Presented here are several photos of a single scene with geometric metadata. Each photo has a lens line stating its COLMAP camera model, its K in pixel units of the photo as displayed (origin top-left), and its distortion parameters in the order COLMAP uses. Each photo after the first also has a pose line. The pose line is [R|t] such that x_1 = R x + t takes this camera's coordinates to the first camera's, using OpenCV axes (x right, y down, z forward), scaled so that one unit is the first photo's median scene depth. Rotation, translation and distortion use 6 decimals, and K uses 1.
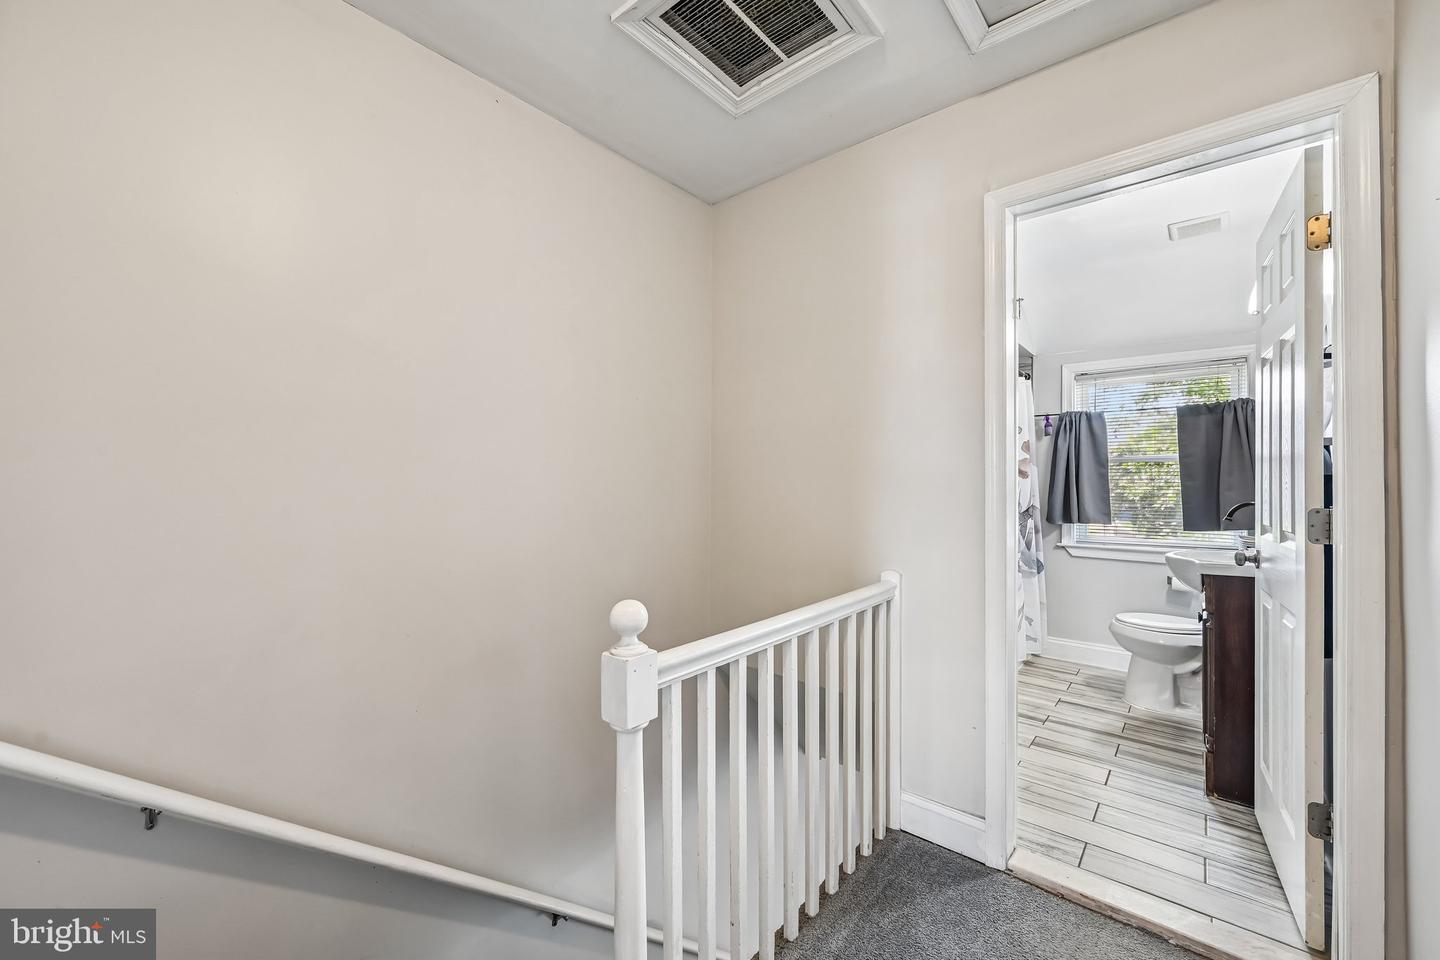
lens RADIAL K [[567.5, 0, 730.5], [0, 567.5, 483.3], [0, 0, 1]] dist [0.000801, 0.000294]
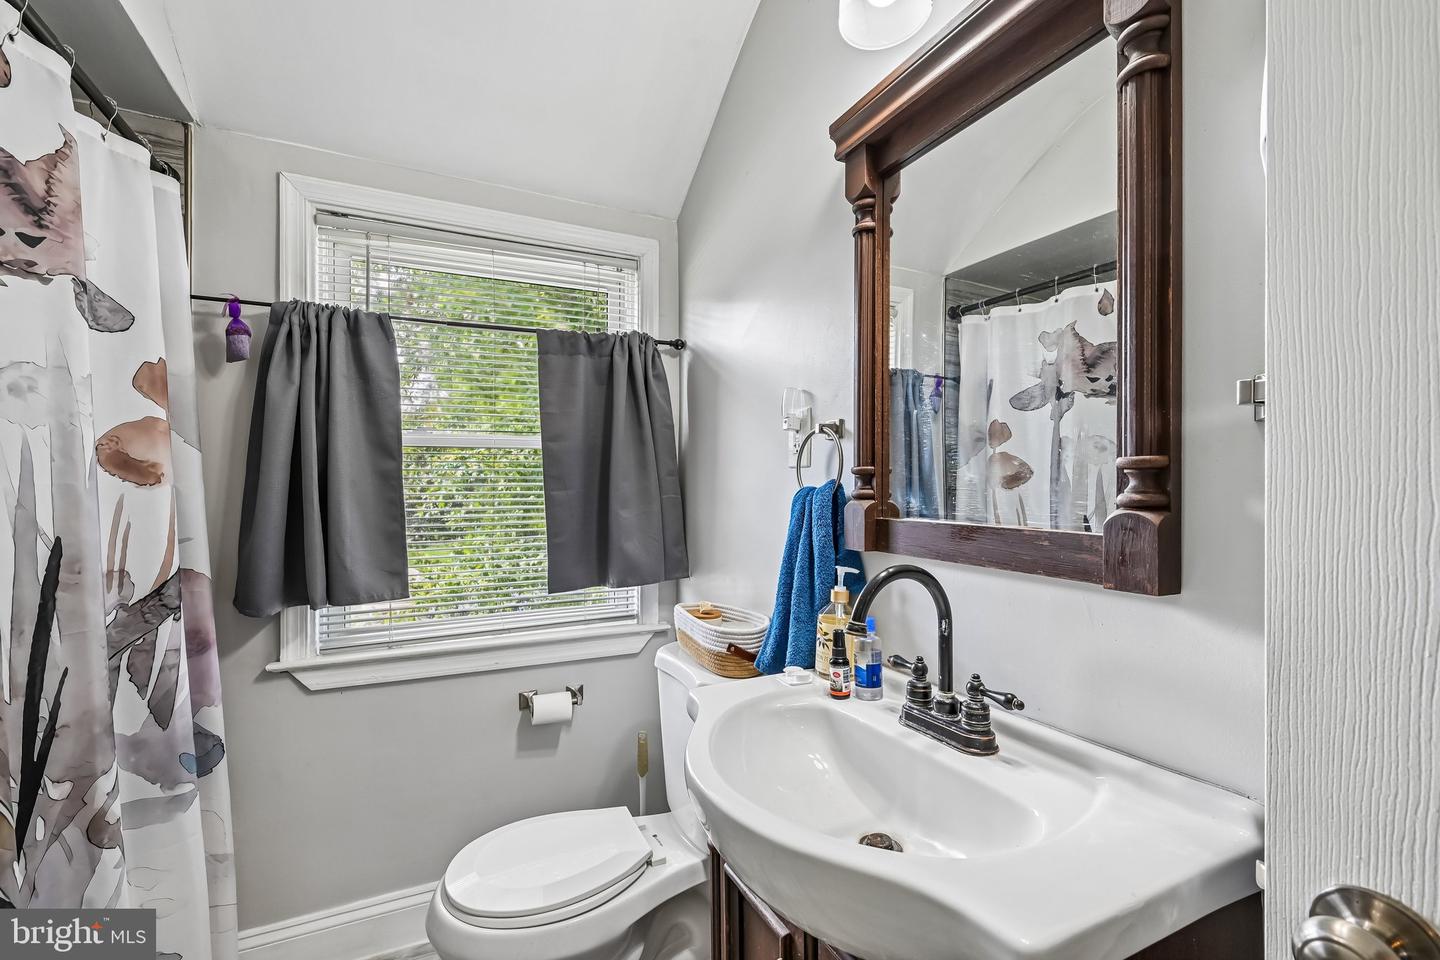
lens RADIAL K [[626.5, 0, 720.0], [0, 626.5, 480.0], [0, 0, 1]] dist [0.000093, 0.000102]
pose [[0.421151, -0.000777, 0.906990, 0.347498], [0.005938, 0.999981, -0.001900, -0.008931], [-0.906971, 0.006185, 0.421147, 0.590522]]
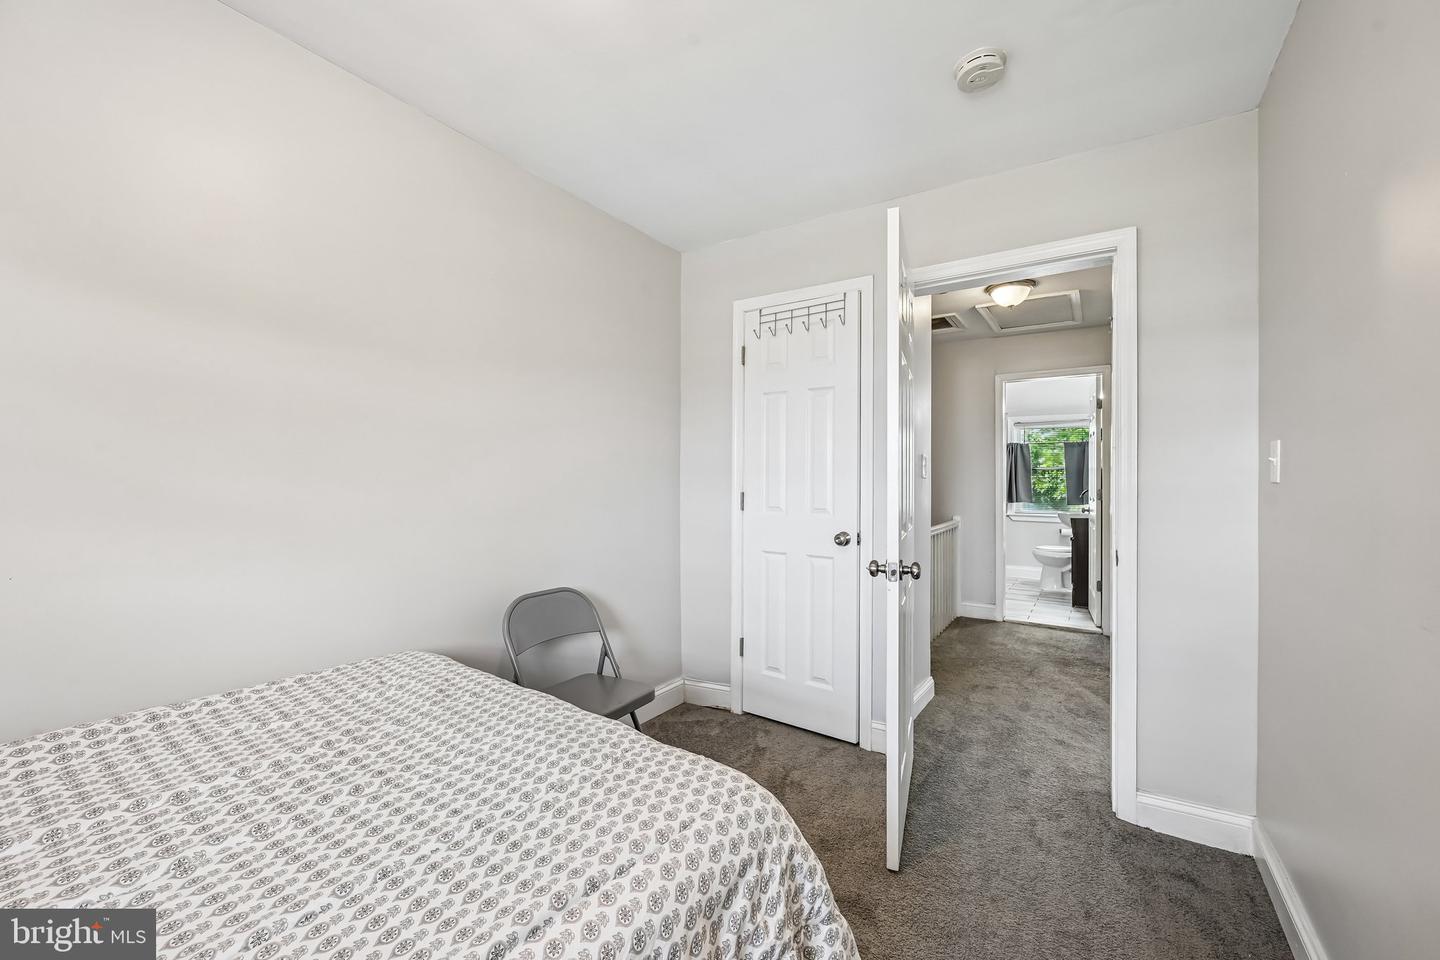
lens RADIAL K [[567.5, 0, 730.5], [0, 567.5, 483.3], [0, 0, 1]] dist [0.000801, 0.000294]
pose [[0.992767, -0.002289, 0.120033, -0.552386], [0.002037, 0.999995, 0.002223, 0.000491], [-0.120038, -0.001962, 0.992767, -0.753534]]
